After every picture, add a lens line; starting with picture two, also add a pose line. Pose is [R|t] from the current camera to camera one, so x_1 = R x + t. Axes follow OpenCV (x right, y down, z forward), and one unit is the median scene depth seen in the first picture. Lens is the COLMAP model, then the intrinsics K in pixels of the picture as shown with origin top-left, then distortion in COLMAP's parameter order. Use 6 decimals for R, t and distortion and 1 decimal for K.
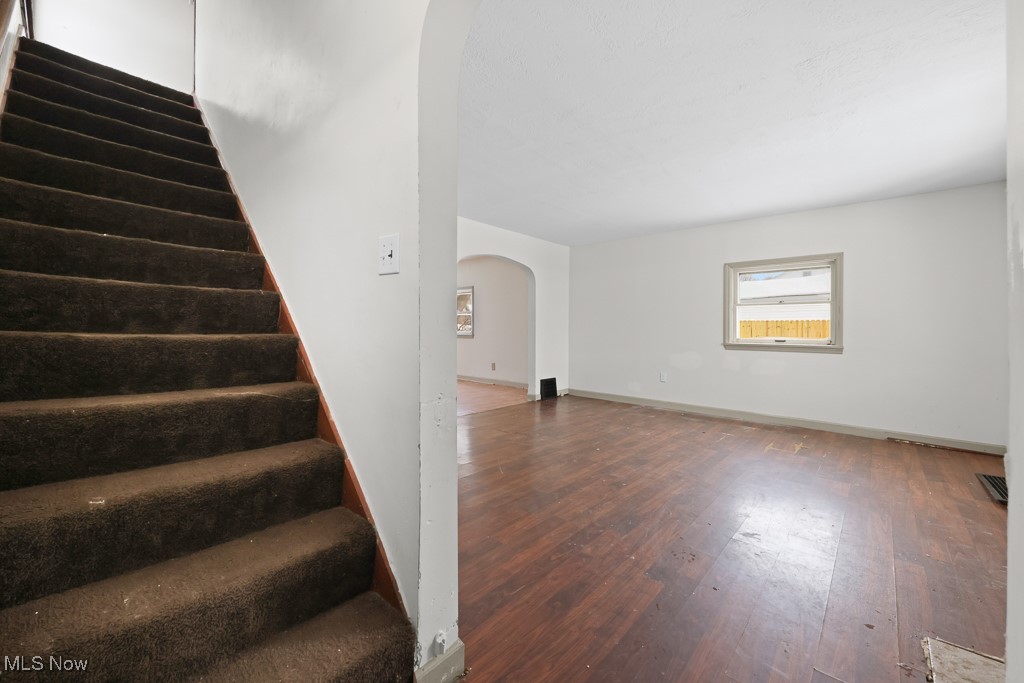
lens RADIAL K [[403.3, 0, 493.0], [0, 403.3, 357.0], [0, 0, 1]] dist [-0.000760, -0.000456]
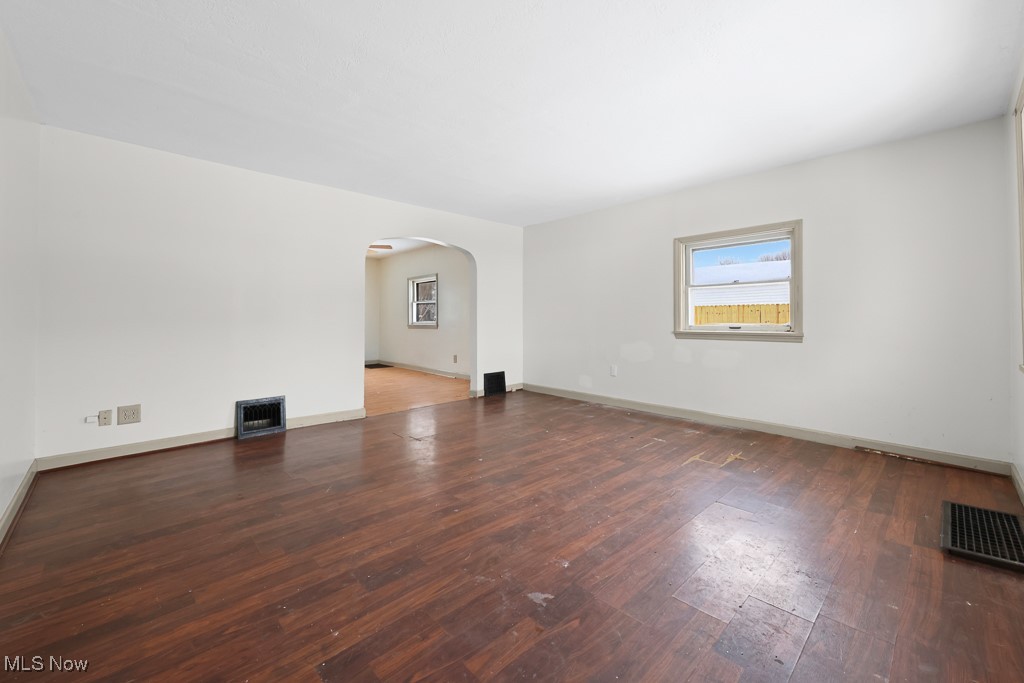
lens RADIAL K [[406.5, 0, 498.6], [0, 406.5, 342.9], [0, 0, 1]] dist [0.013384, -0.007377]
pose [[0.997369, -0.012534, -0.071397, 0.280075], [0.011882, 0.999884, -0.009558, -0.005895], [0.071509, 0.008685, 0.997402, 0.114106]]
